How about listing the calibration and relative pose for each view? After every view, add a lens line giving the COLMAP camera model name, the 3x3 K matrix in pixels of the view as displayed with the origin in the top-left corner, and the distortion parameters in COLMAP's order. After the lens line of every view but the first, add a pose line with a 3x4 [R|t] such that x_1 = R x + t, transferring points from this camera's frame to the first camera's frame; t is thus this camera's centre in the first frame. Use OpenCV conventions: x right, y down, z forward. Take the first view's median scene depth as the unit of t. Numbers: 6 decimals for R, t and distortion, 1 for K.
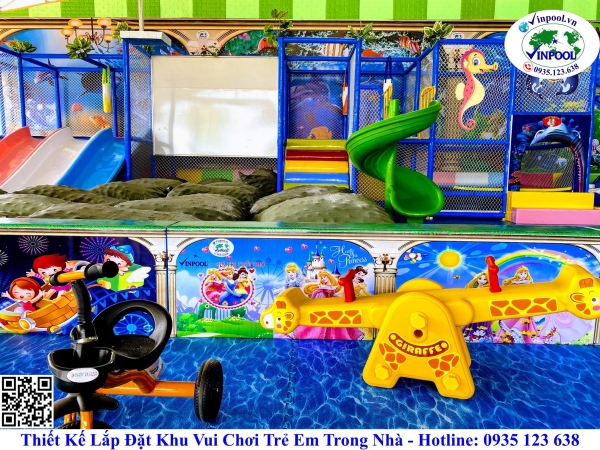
lens RADIAL K [[457.8, 0, 300.4], [0, 457.8, 226.1], [0, 0, 1]] dist [0.047429, -0.050990]
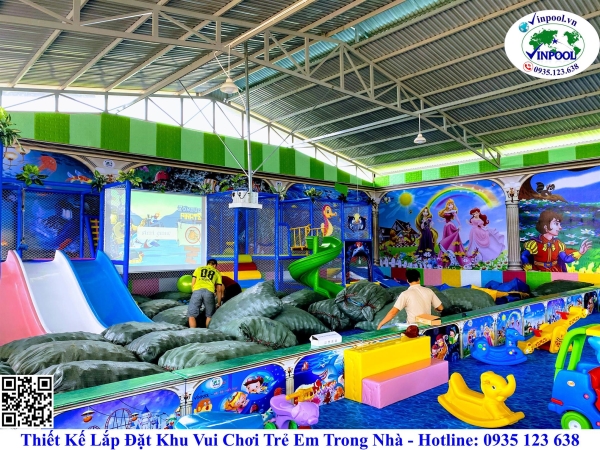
lens RADIAL K [[457.8, 0, 298.0], [0, 457.8, 219.6], [0, 0, 1]] dist [0.047429, -0.050990]
pose [[0.721543, 0.025407, 0.691903, -0.868891], [0.106336, 0.983404, -0.147002, -0.082574], [-0.684155, 0.179643, 0.706867, -0.127403]]
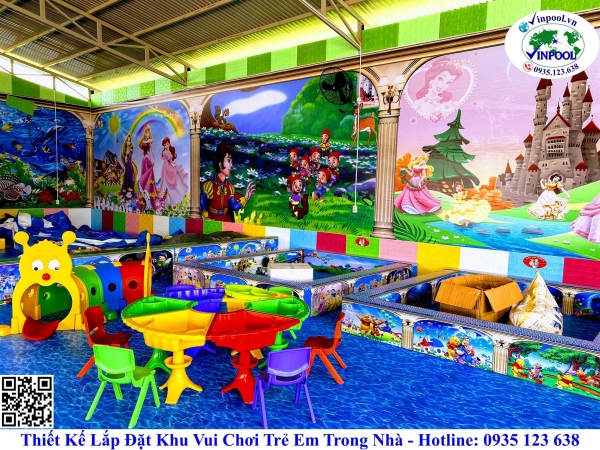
lens RADIAL K [[457.8, 0, 302.2], [0, 457.8, 226.9], [0, 0, 1]] dist [0.047429, -0.050990]
pose [[0.619581, -0.058459, 0.782752, 0.133738], [0.080239, 0.996716, 0.010926, -0.019537], [-0.780820, 0.056038, 0.622237, -0.580297]]
